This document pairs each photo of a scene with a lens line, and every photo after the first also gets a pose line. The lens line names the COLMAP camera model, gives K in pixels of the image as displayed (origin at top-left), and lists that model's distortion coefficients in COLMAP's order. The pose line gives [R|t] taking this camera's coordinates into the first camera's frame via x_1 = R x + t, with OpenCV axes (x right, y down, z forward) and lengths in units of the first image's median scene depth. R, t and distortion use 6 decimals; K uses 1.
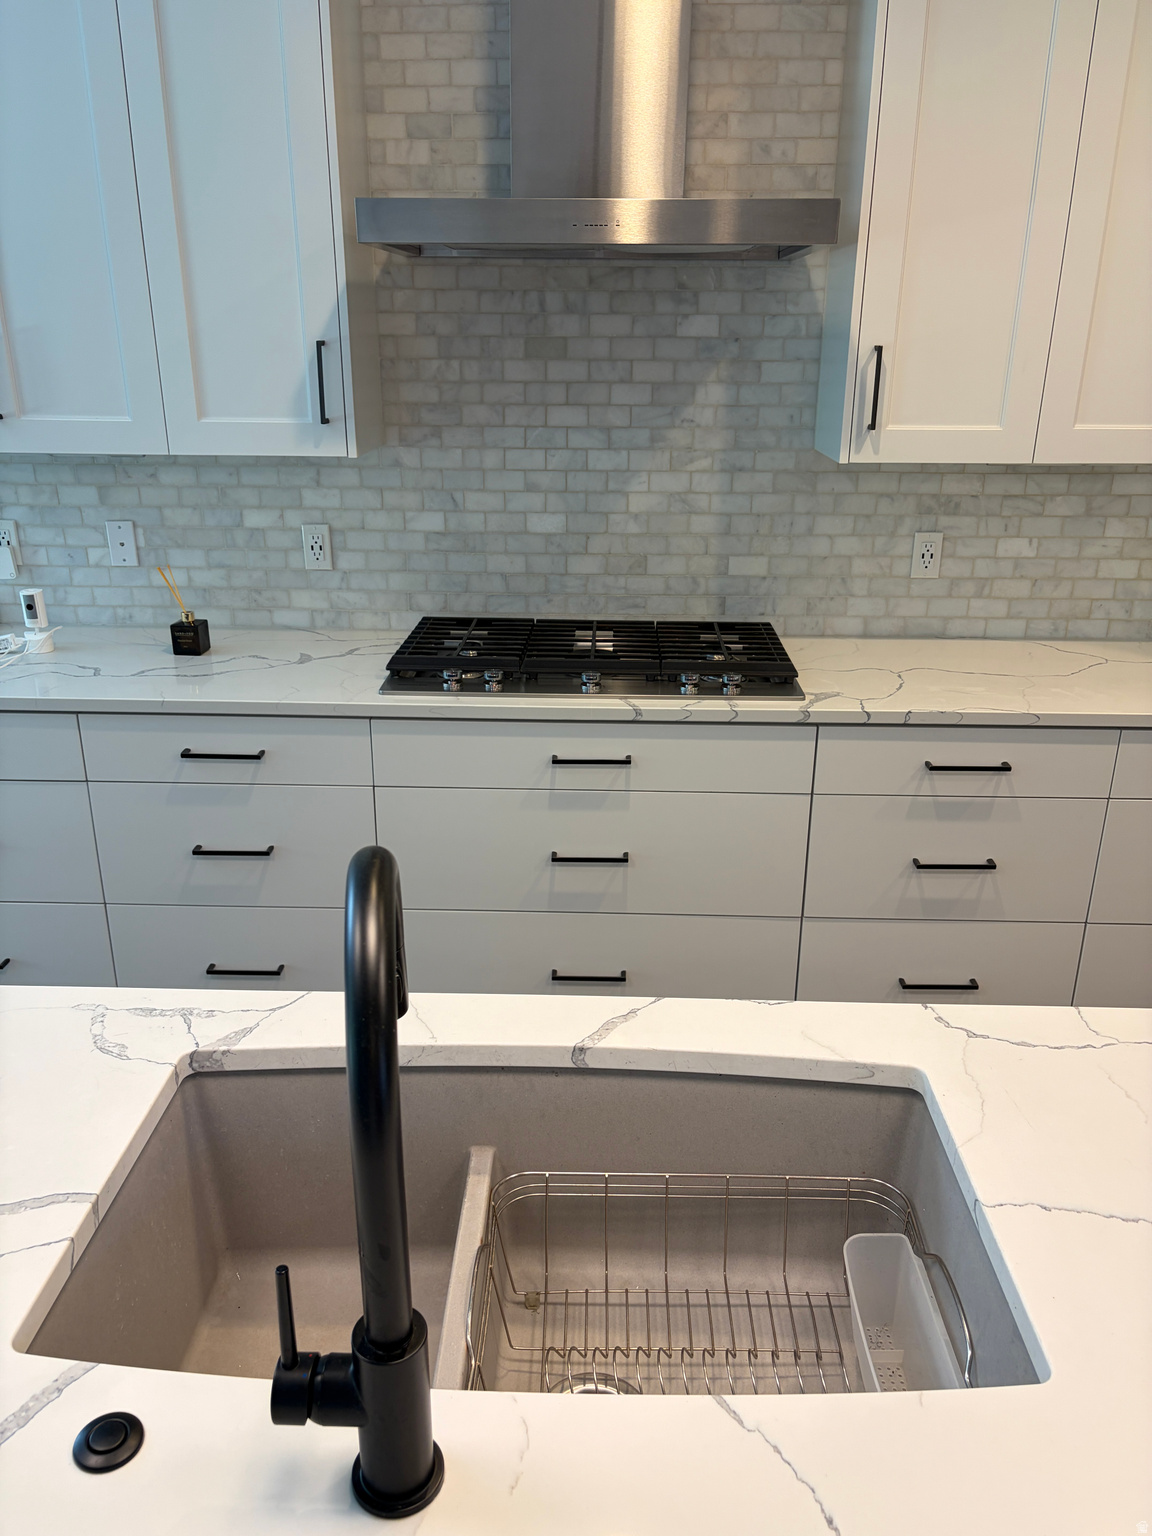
lens RADIAL K [[1170.8, 0, 582.4], [0, 1170.8, 777.9], [0, 0, 1]] dist [0.062165, -0.062705]
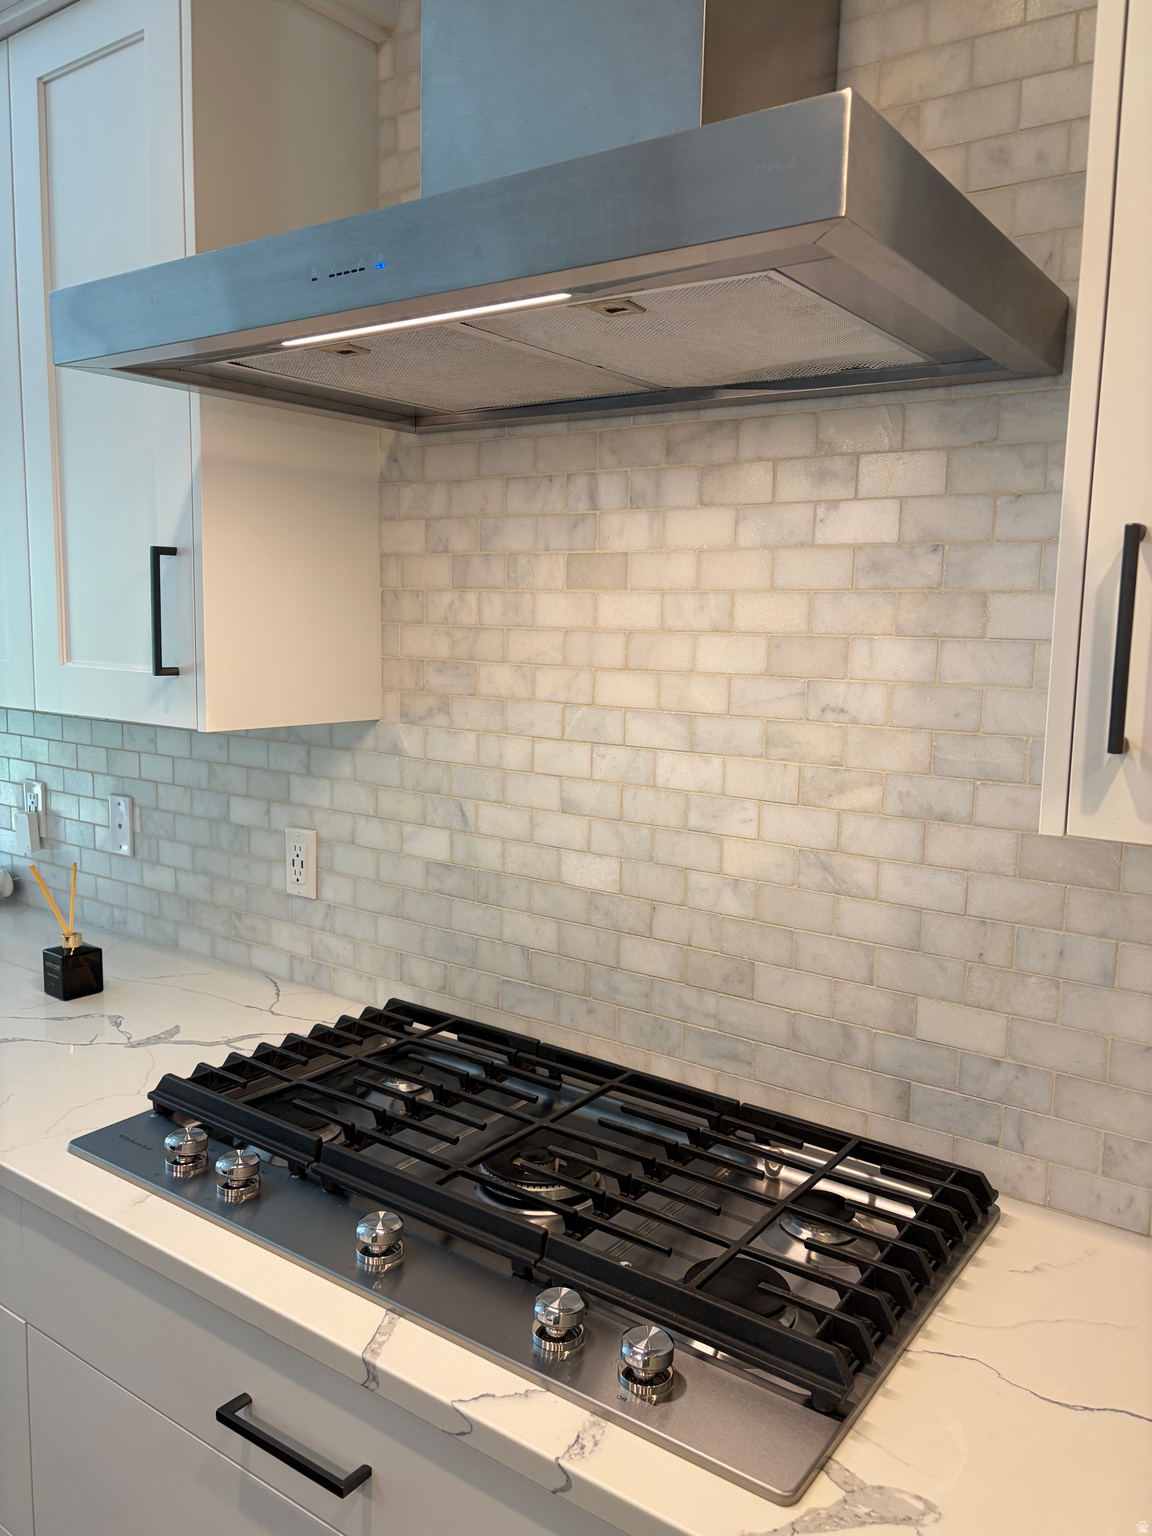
lens RADIAL K [[1170.8, 0, 568.3], [0, 1170.8, 770.5], [0, 0, 1]] dist [0.062165, -0.062705]
pose [[0.828541, 0.084996, -0.553440, 0.264328], [-0.215933, 0.960458, -0.175763, -0.167243], [0.516617, 0.265133, 0.814132, 0.546475]]
